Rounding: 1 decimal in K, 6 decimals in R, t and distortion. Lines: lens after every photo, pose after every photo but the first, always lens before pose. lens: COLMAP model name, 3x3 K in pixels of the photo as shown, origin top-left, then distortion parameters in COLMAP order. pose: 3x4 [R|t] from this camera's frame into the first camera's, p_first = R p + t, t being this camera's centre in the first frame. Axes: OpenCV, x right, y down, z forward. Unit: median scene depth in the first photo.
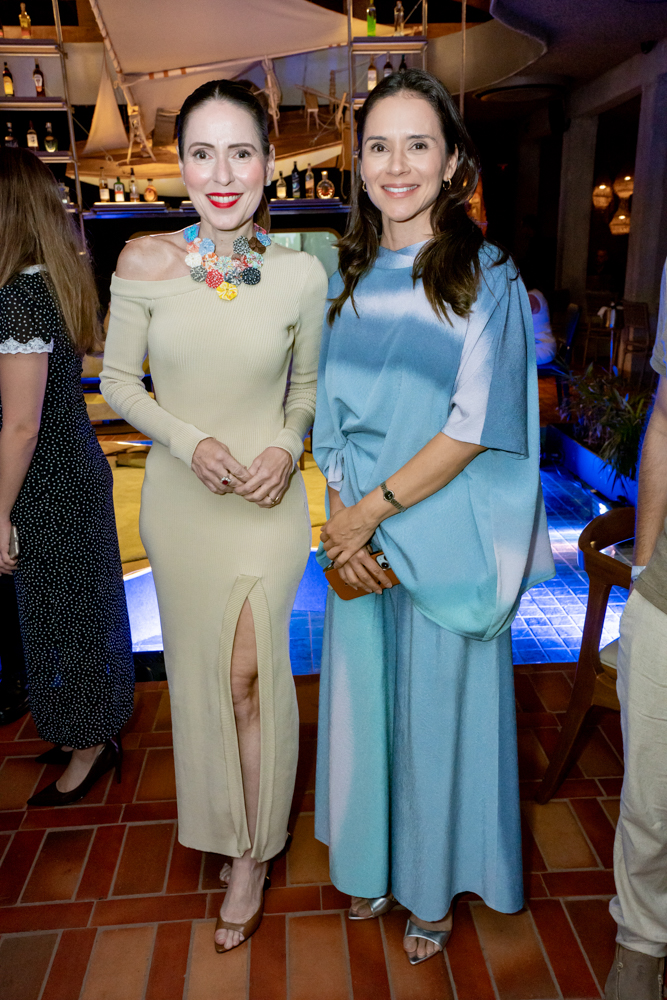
lens RADIAL K [[848.9, 0, 333.5], [0, 848.9, 500.0], [0, 0, 1]] dist [0.050389, 0.014508]
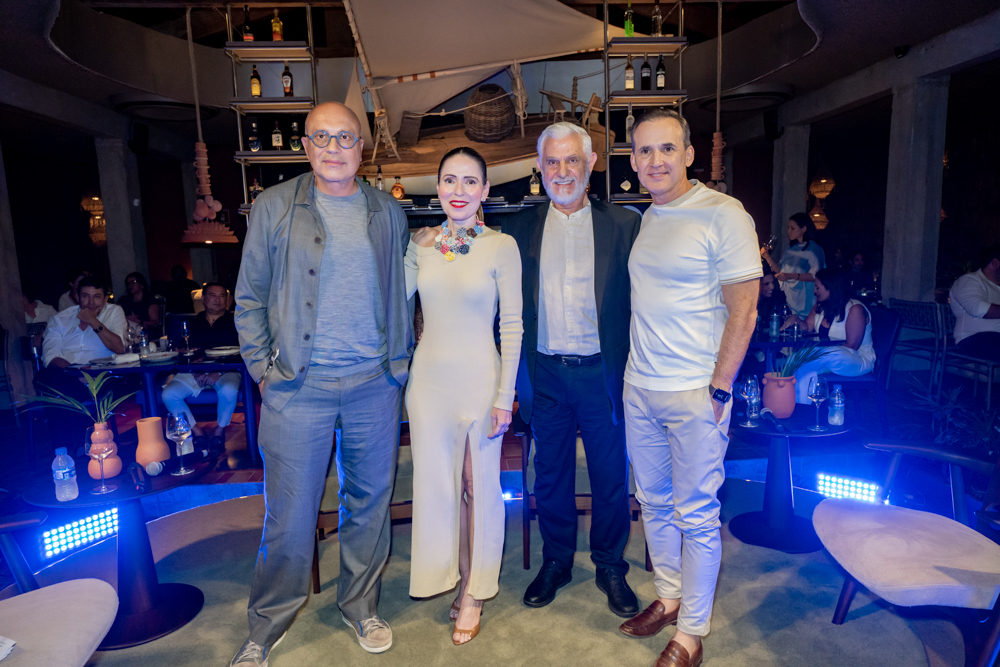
lens RADIAL K [[633.7, 0, 500.0], [0, 633.7, 333.5], [0, 0, 1]] dist [-0.001399, 0.002147]
pose [[0.999970, -0.004062, 0.006579, -0.103438], [0.004906, 0.990973, -0.133969, -0.104996], [-0.005975, 0.133998, 0.990964, 0.318816]]
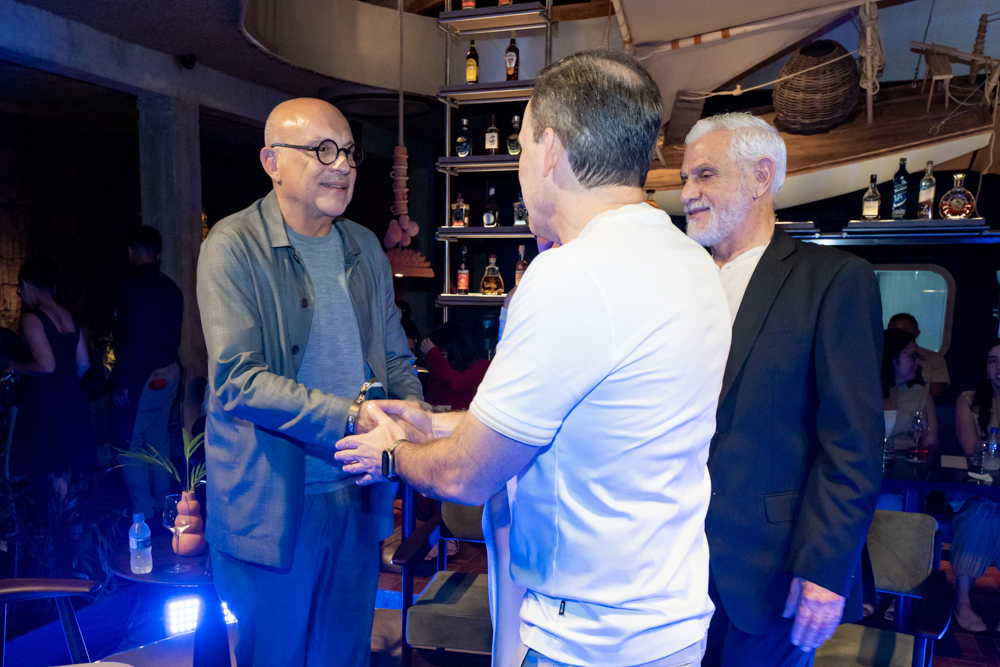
lens RADIAL K [[913.2, 0, 428.2], [0, 913.2, 432.1], [0, 0, 1]] dist [-0.020184, 0.039500]
pose [[0.896633, 0.107331, -0.429570, -0.047408], [-0.152379, 0.985713, -0.071771, -0.115809], [0.415729, 0.129809, 0.900177, 0.324899]]
